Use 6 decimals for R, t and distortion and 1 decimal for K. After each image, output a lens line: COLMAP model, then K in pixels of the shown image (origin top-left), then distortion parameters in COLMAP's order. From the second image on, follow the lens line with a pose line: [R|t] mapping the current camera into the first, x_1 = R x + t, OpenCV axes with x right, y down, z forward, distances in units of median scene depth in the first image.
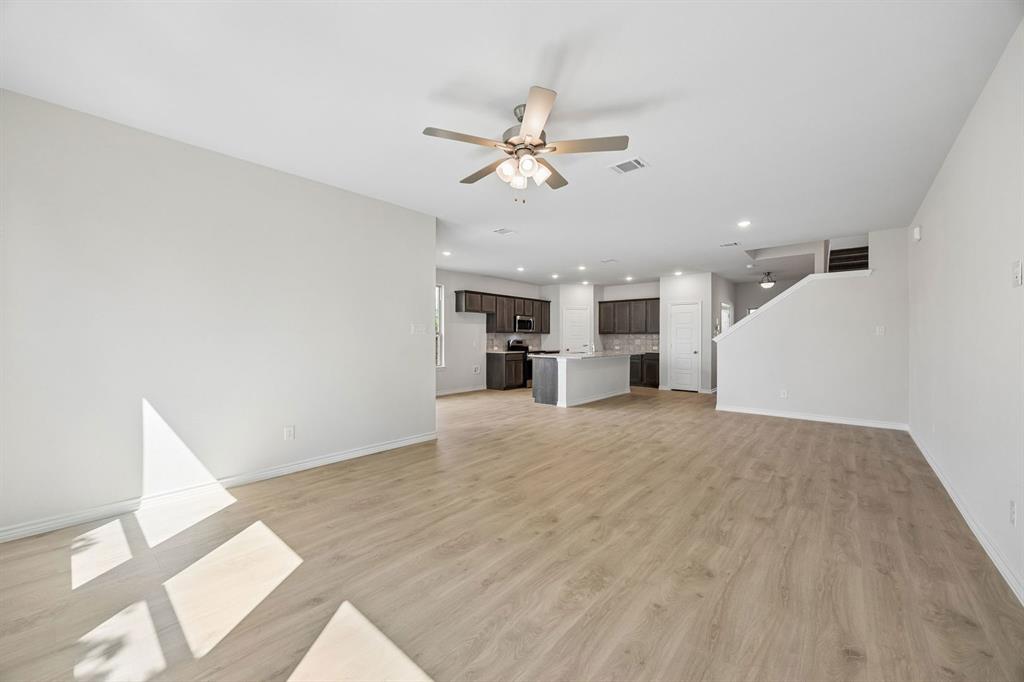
lens RADIAL K [[389.8, 0, 507.5], [0, 389.8, 339.0], [0, 0, 1]] dist [-0.001732, -0.000198]
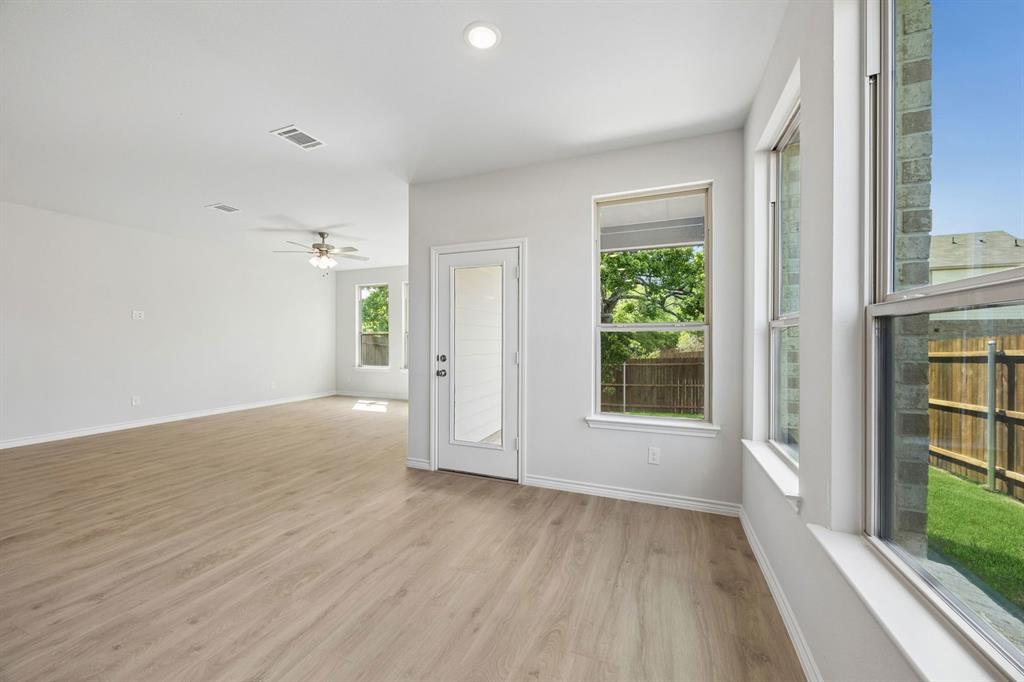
lens RADIAL K [[389.8, 0, 507.5], [0, 389.8, 339.0], [0, 0, 1]] dist [-0.001732, -0.000198]
pose [[-0.943311, -0.005591, -0.331864, -0.150035], [-0.005952, 0.999982, 0.000074, -0.004920], [0.331857, 0.002045, -0.943327, 2.529439]]
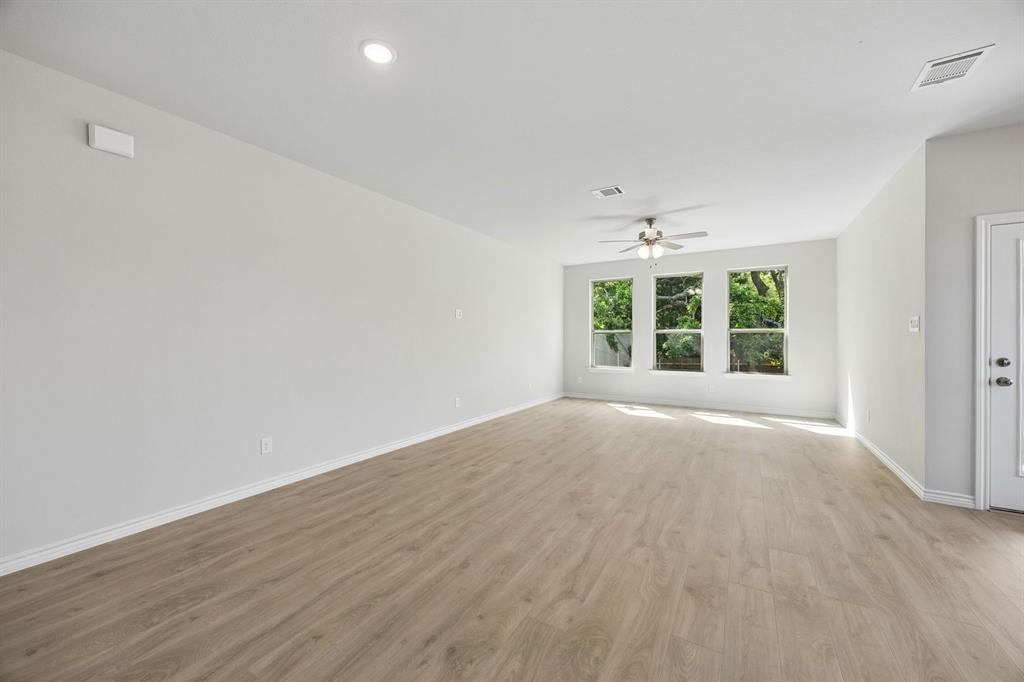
lens RADIAL K [[389.8, 0, 507.5], [0, 389.8, 339.0], [0, 0, 1]] dist [-0.001732, -0.000198]
pose [[-0.985875, 0.001039, -0.167479, 0.796106], [0.000094, 0.999984, 0.005647, -0.004196], [0.167483, 0.005551, -0.985859, 2.088079]]
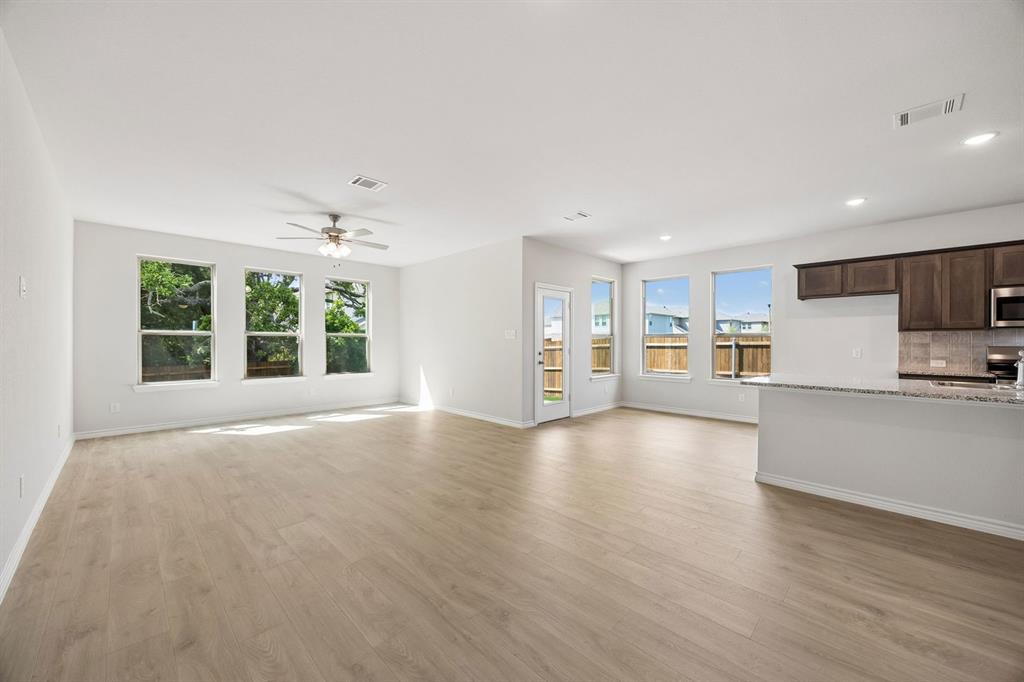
lens RADIAL K [[389.8, 0, 507.5], [0, 389.8, 339.0], [0, 0, 1]] dist [-0.001732, -0.000198]
pose [[-0.069866, -0.006693, -0.997534, 1.350922], [-0.004264, 0.999970, -0.006410, -0.002012], [0.997547, 0.003805, -0.069892, 1.450301]]
